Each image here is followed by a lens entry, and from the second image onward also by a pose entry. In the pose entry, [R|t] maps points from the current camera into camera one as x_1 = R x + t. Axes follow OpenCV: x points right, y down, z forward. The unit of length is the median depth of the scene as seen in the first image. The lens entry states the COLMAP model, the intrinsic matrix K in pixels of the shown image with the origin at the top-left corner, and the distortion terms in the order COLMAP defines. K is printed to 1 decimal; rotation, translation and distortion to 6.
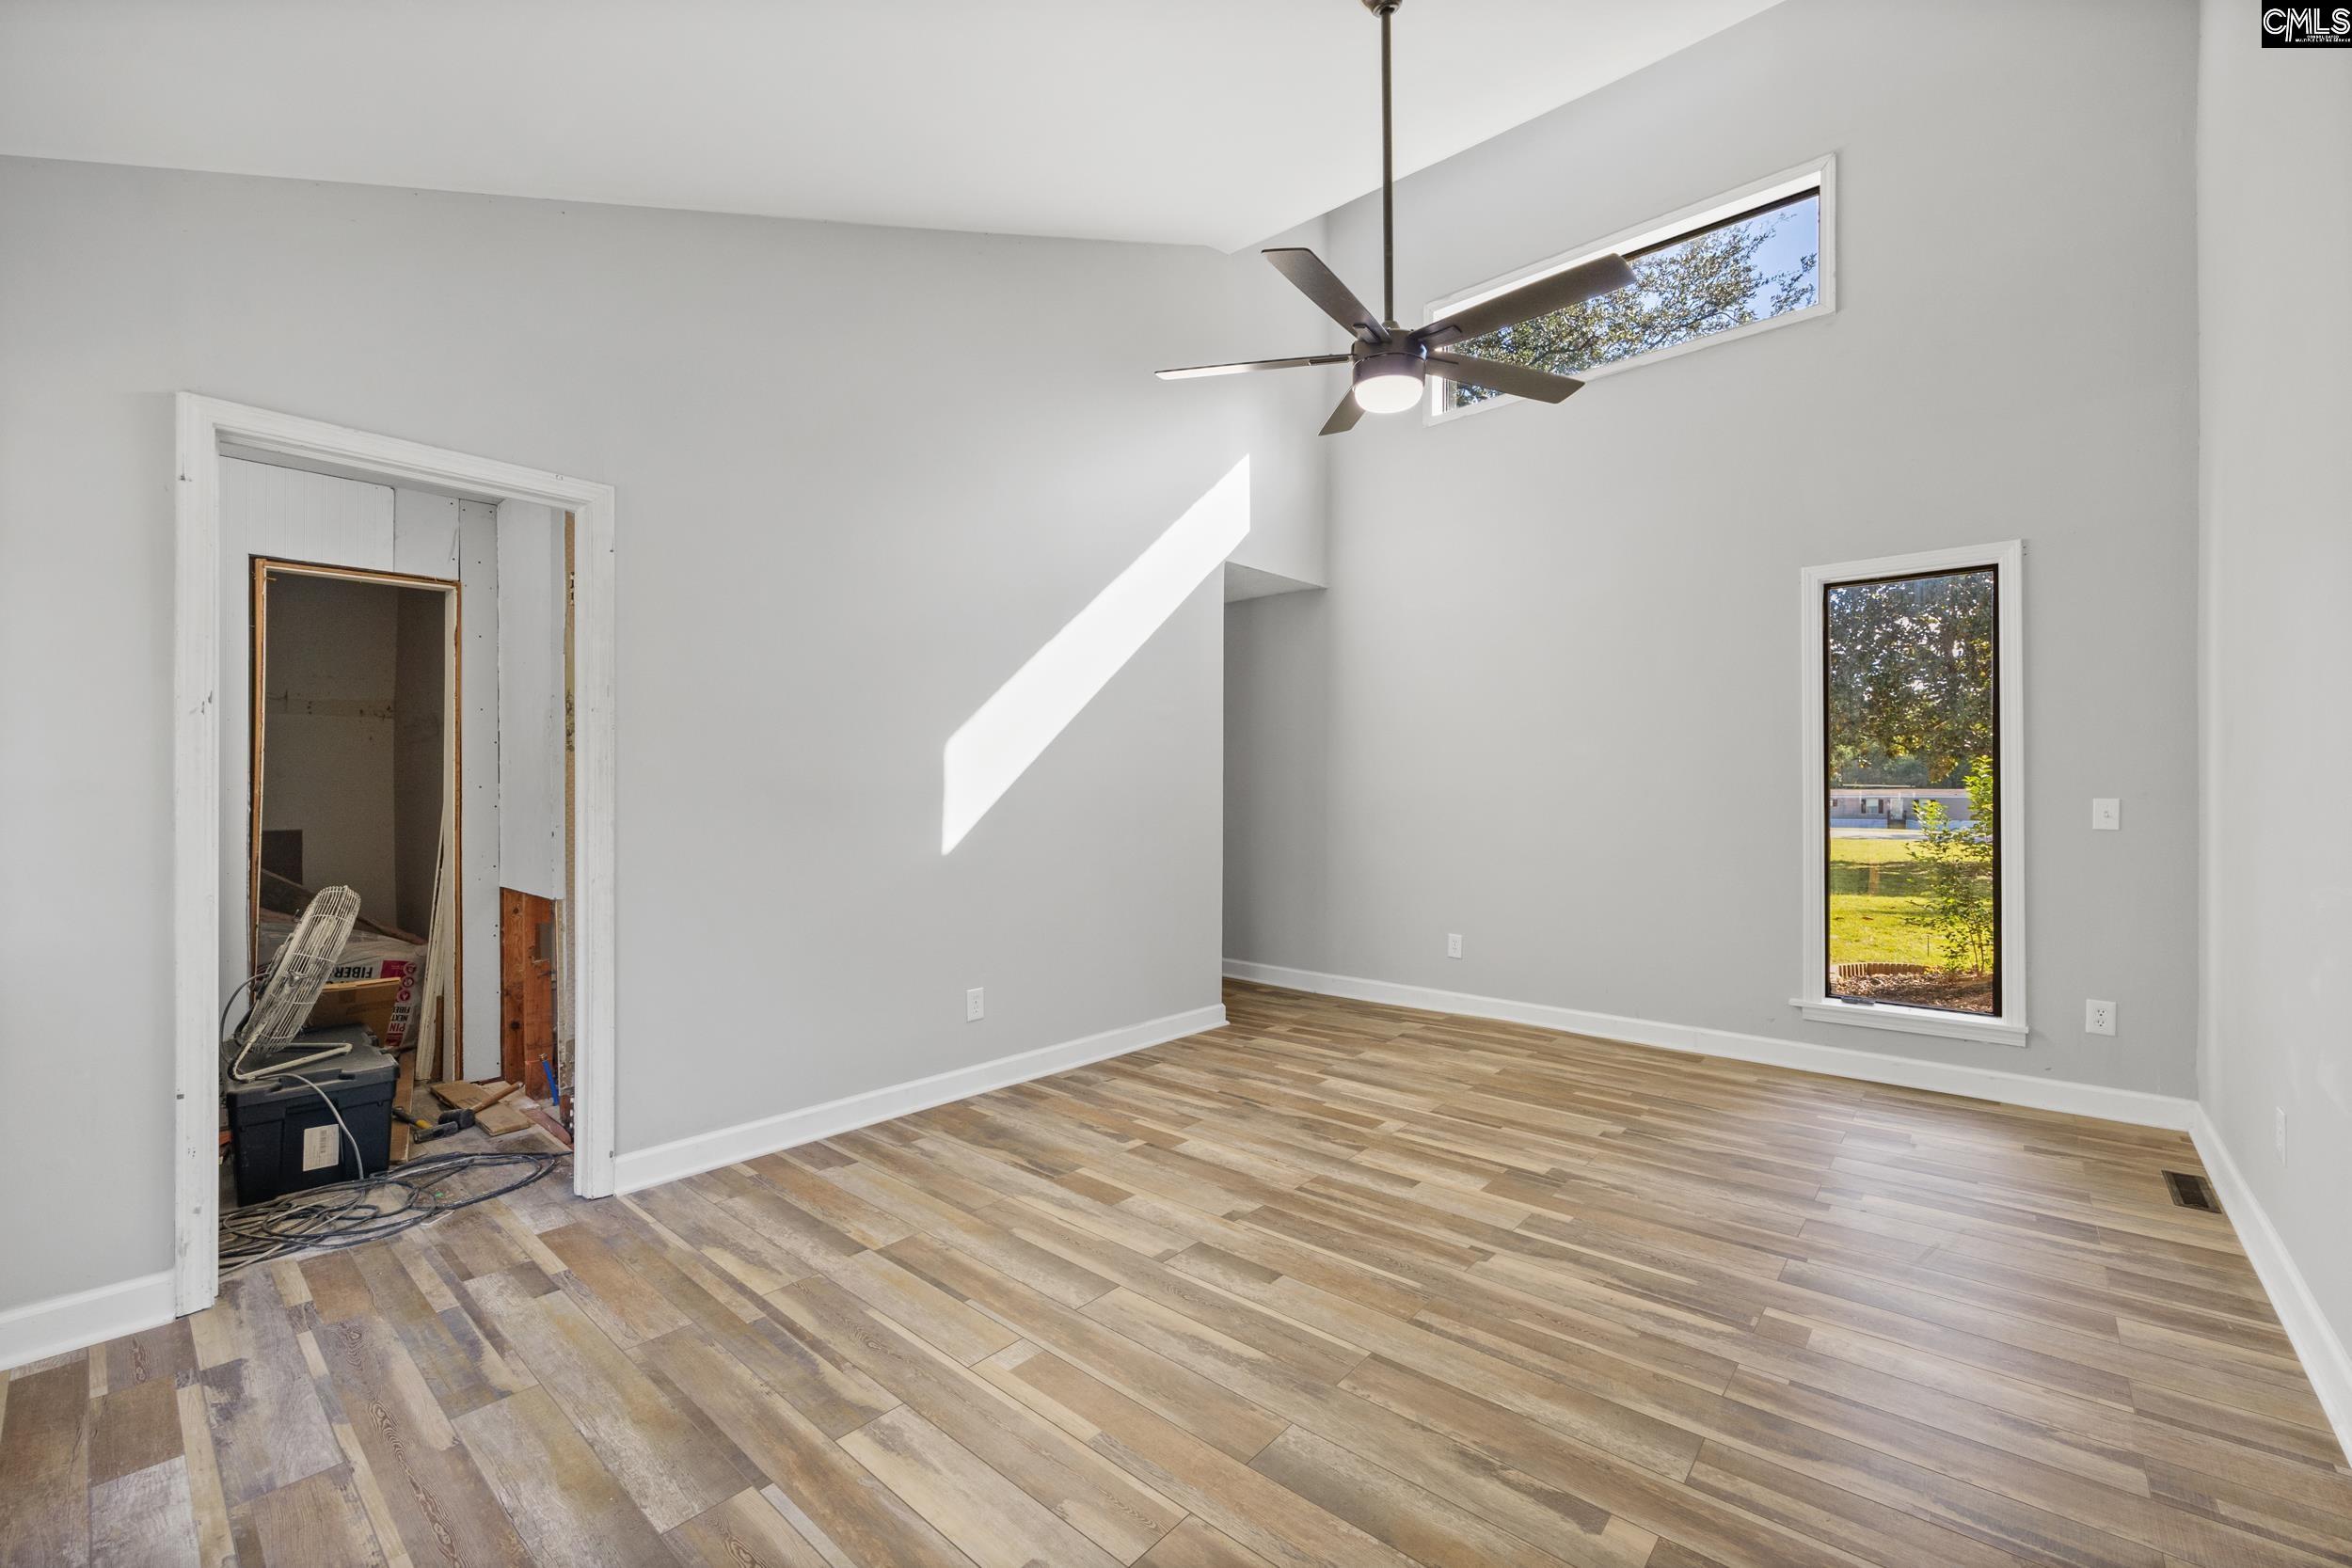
lens RADIAL K [[971.5, 0, 1178.2], [0, 971.5, 790.8], [0, 0, 1]] dist [-0.001670, -0.000044]
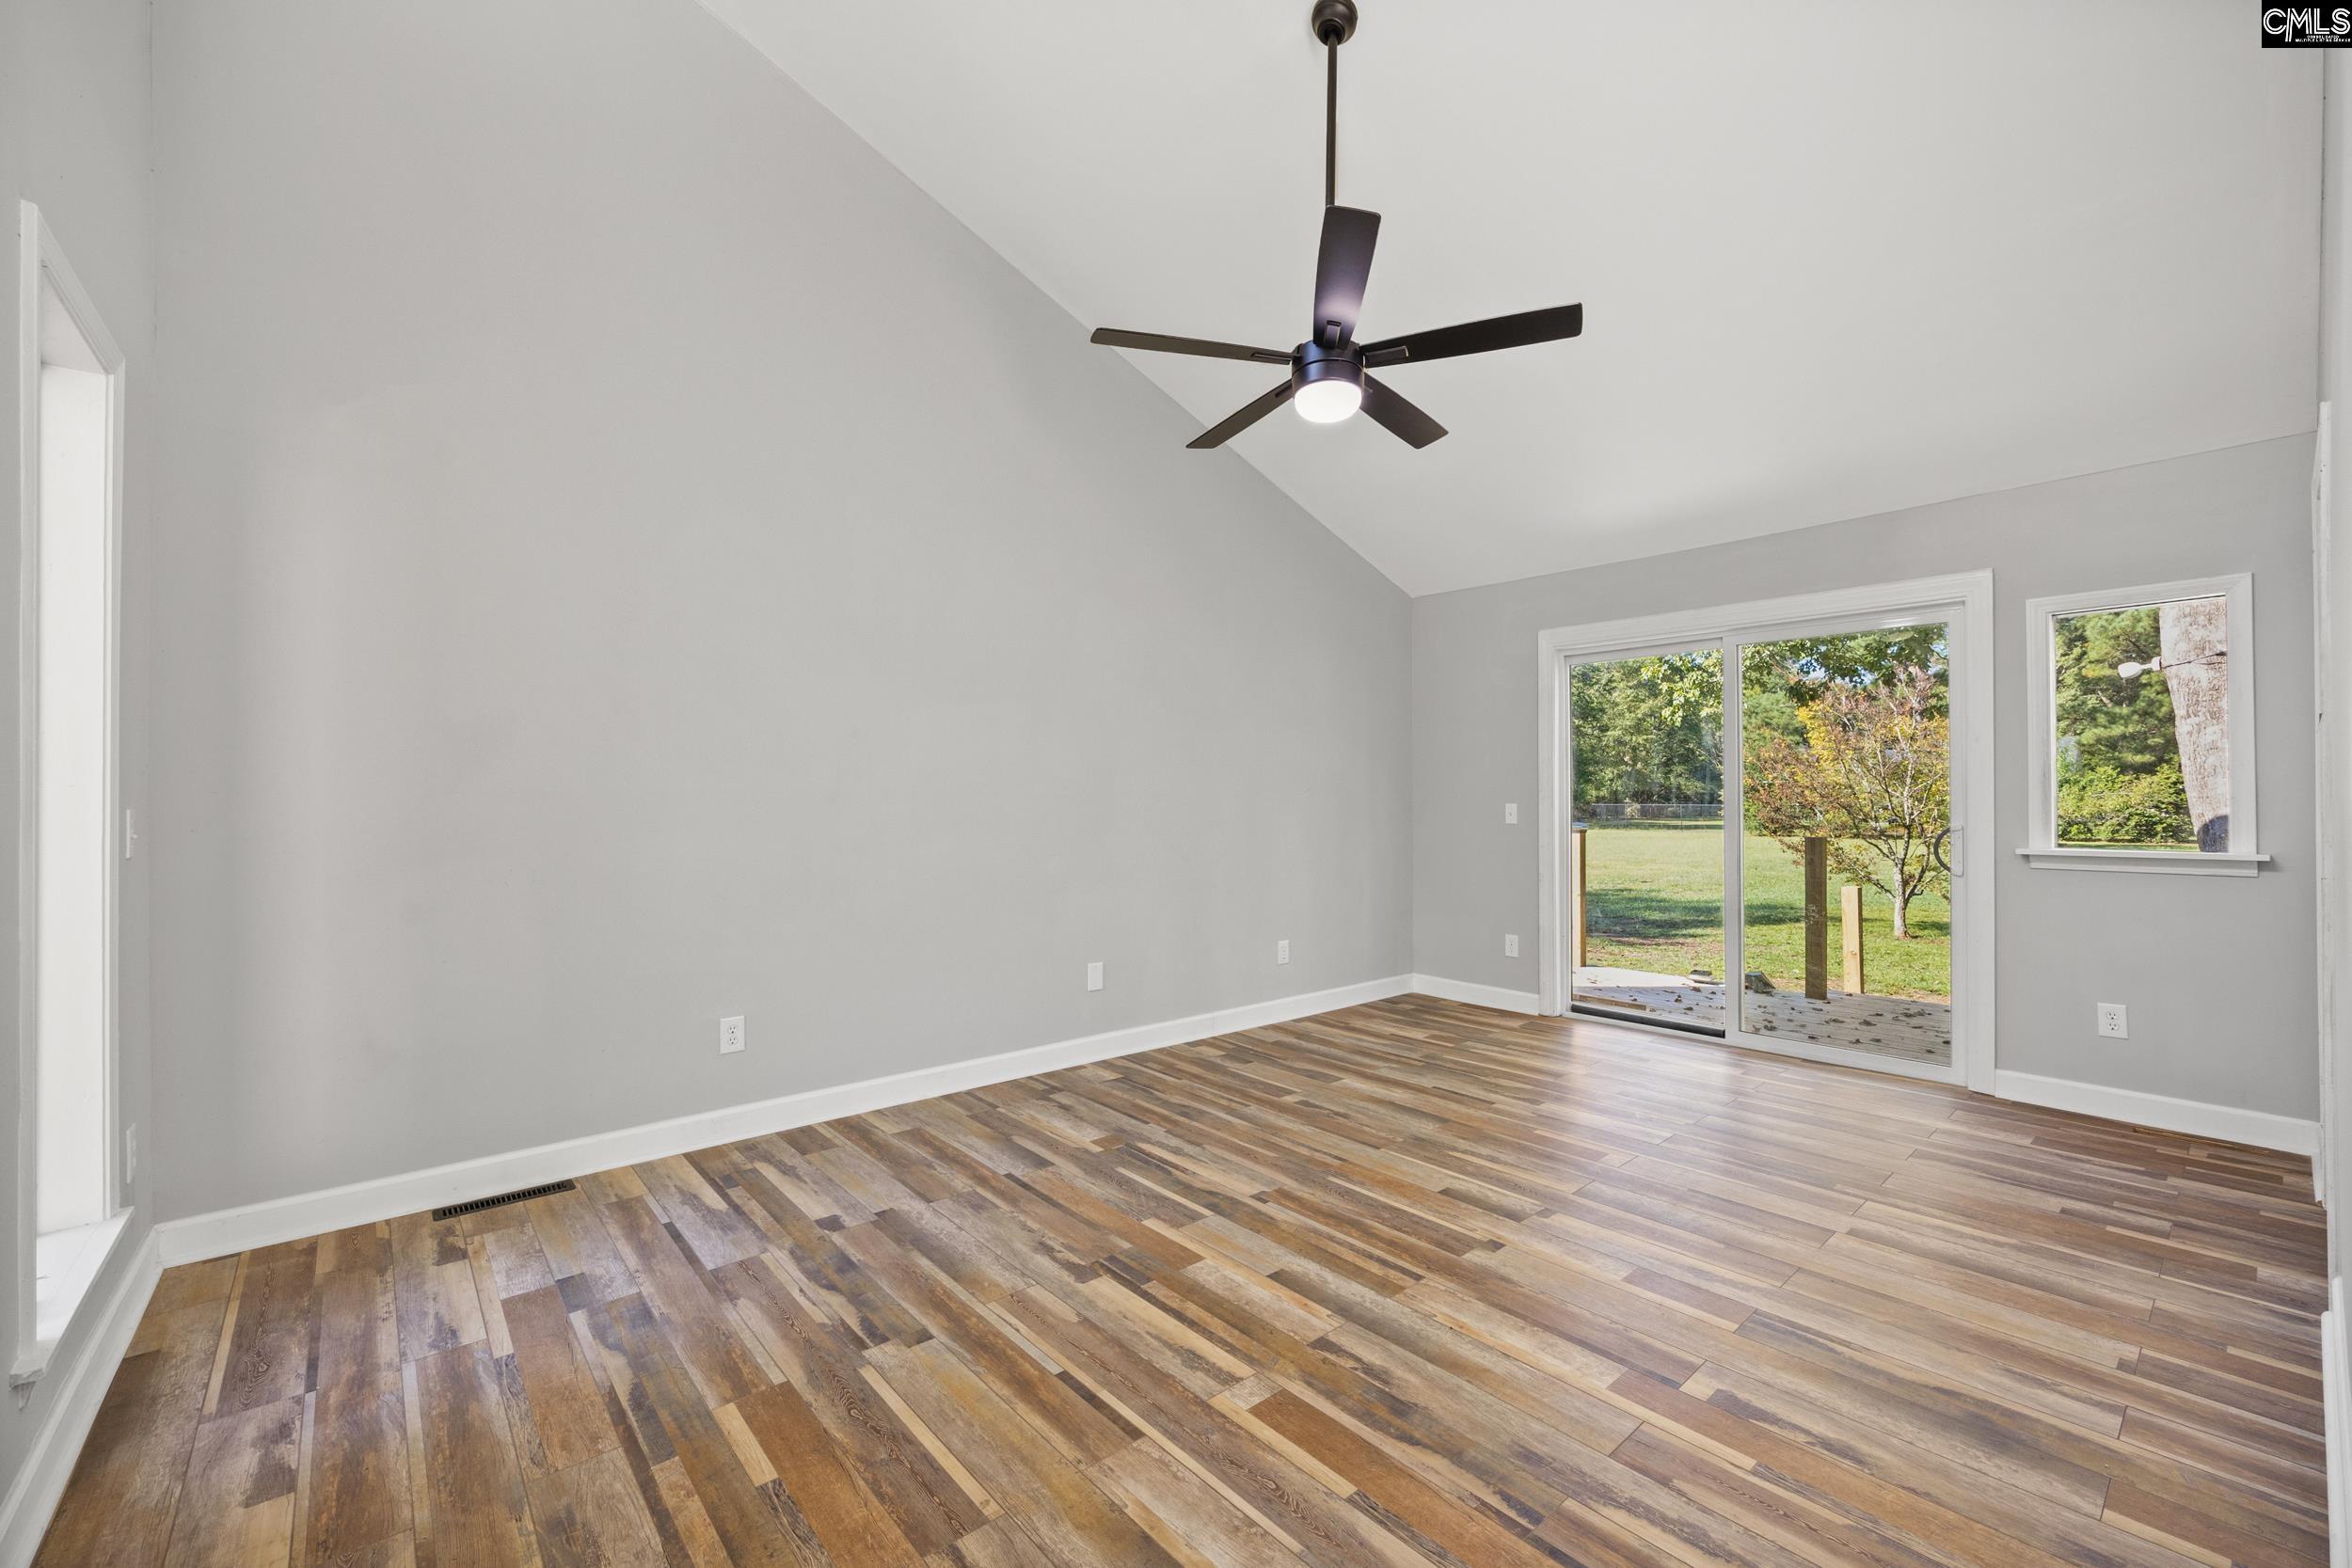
lens RADIAL K [[971.5, 0, 1173.9], [0, 971.5, 788.5], [0, 0, 1]] dist [-0.001670, -0.000044]
pose [[-0.989358, 0.005052, 0.145412, 0.210082], [0.003402, 0.999927, -0.011595, 0.001637], [-0.145460, -0.010977, -0.989303, 1.860390]]
